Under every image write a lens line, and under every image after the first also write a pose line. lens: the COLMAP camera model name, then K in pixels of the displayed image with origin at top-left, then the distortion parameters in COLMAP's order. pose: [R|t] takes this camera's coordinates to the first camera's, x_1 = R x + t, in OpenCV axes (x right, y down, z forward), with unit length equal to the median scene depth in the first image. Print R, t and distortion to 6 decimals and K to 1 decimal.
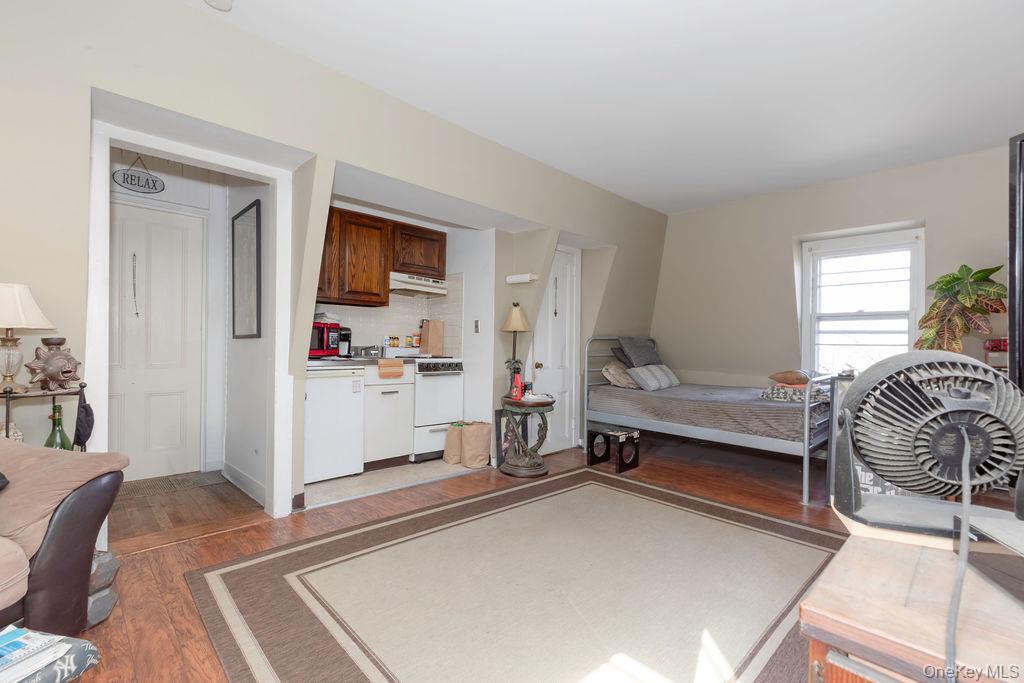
lens RADIAL K [[461.0, 0, 507.1], [0, 461.0, 341.6], [0, 0, 1]] dist [0.001920, -0.000317]
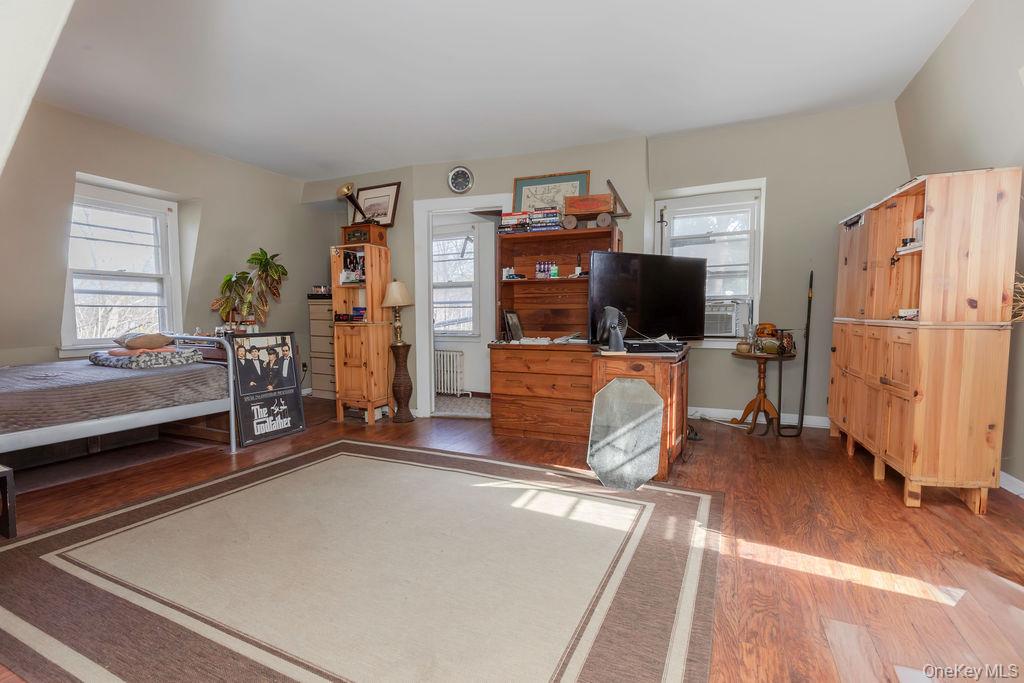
lens RADIAL K [[461.0, 0, 513.0], [0, 461.0, 344.3], [0, 0, 1]] dist [0.001920, -0.000317]
pose [[-0.348832, -0.080855, 0.933691, -0.474473], [-0.007284, 0.996475, 0.083571, 0.001085], [-0.937157, 0.022351, -0.348192, 0.620047]]
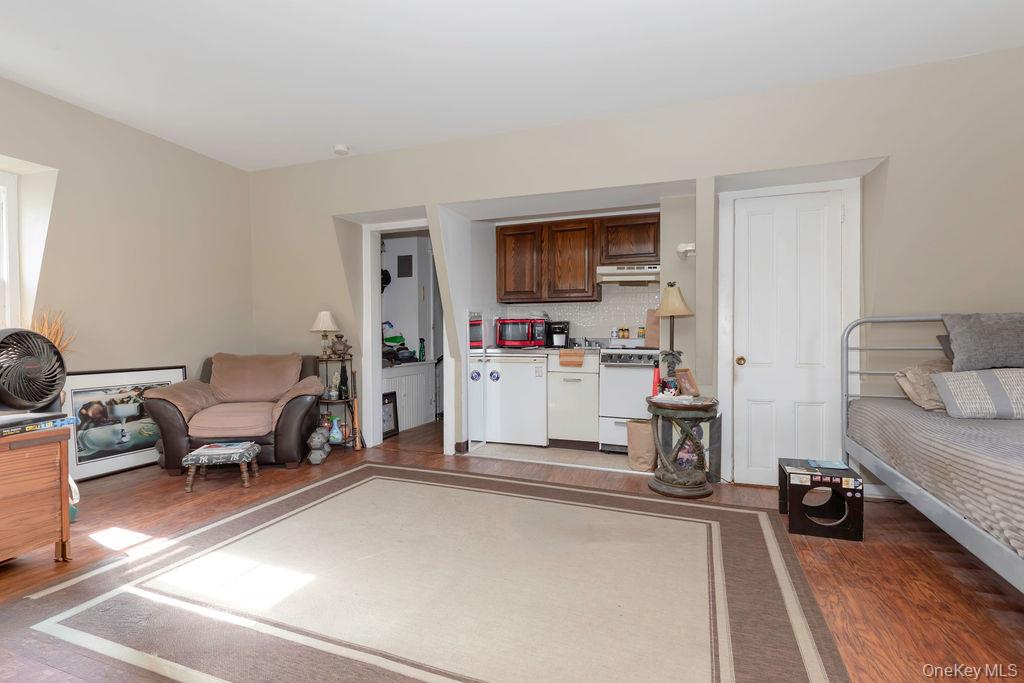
lens RADIAL K [[461.0, 0, 507.8], [0, 461.0, 346.5], [0, 0, 1]] dist [0.001920, -0.000317]
pose [[0.437075, -0.000165, -0.899425, 0.640980], [0.013089, 0.999895, 0.006177, 0.022341], [0.899330, -0.014472, 0.437032, 0.379991]]
